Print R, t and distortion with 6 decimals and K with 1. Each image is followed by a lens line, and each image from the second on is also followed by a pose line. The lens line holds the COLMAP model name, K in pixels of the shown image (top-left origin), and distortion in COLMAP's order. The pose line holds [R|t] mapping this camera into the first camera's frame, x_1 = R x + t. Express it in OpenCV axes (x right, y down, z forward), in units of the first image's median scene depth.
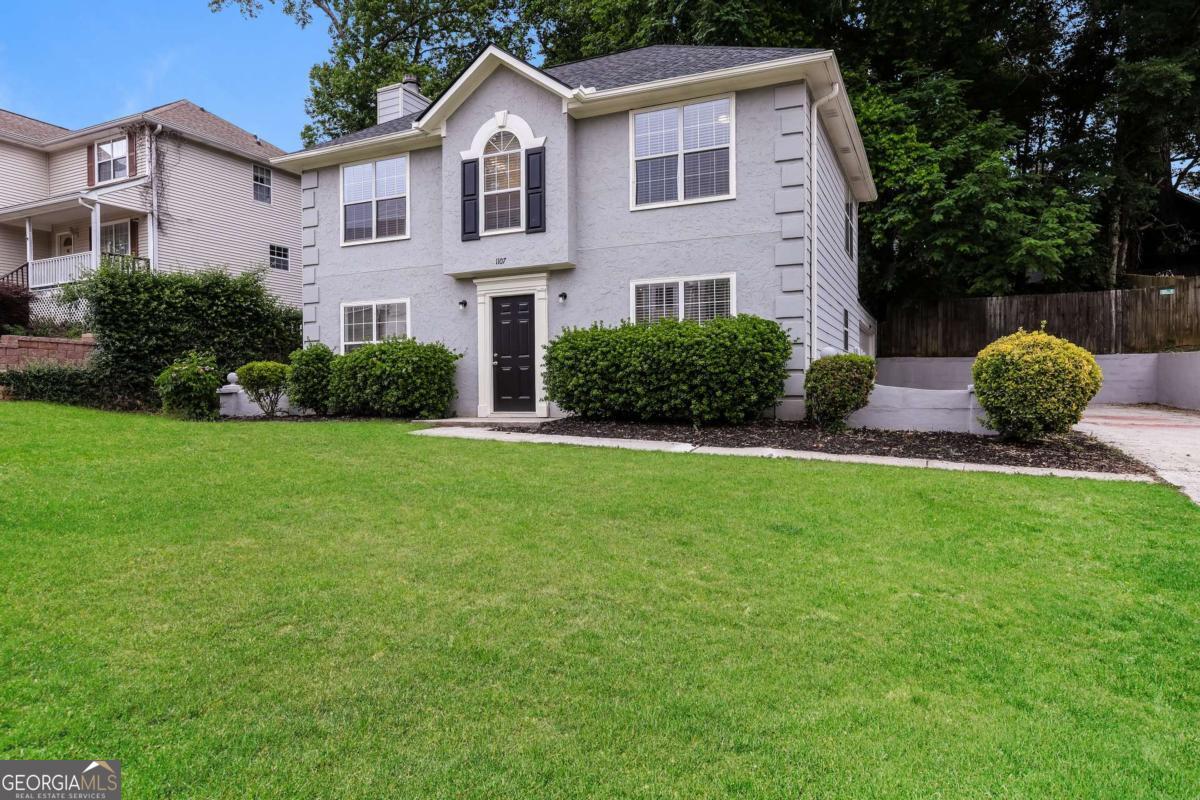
lens RADIAL K [[698.7, 0, 596.4], [0, 698.7, 404.4], [0, 0, 1]] dist [-0.015816, 0.004299]
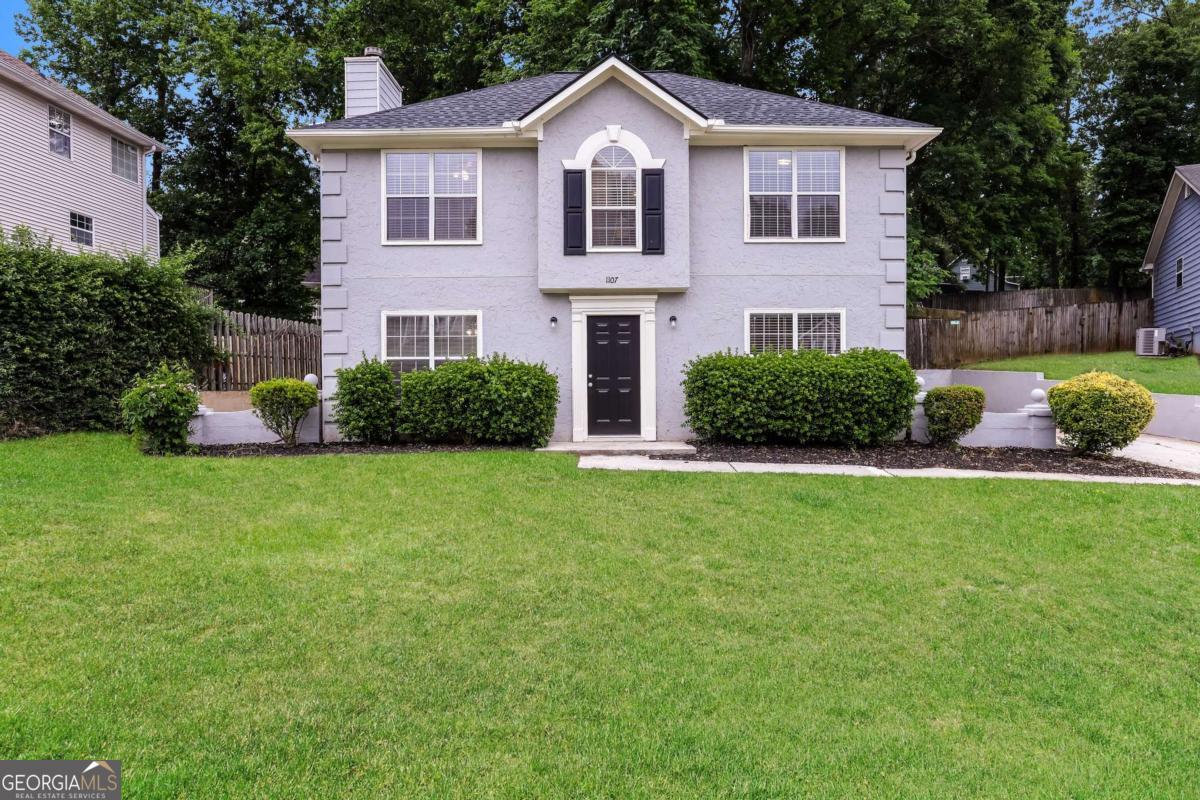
lens RADIAL K [[698.7, 0, 600.4], [0, 698.7, 392.9], [0, 0, 1]] dist [-0.015816, 0.004299]
pose [[0.912691, -0.003114, 0.408639, -0.548235], [0.006082, 0.999964, -0.005962, -0.044125], [-0.408605, 0.007927, 0.912677, 0.128268]]
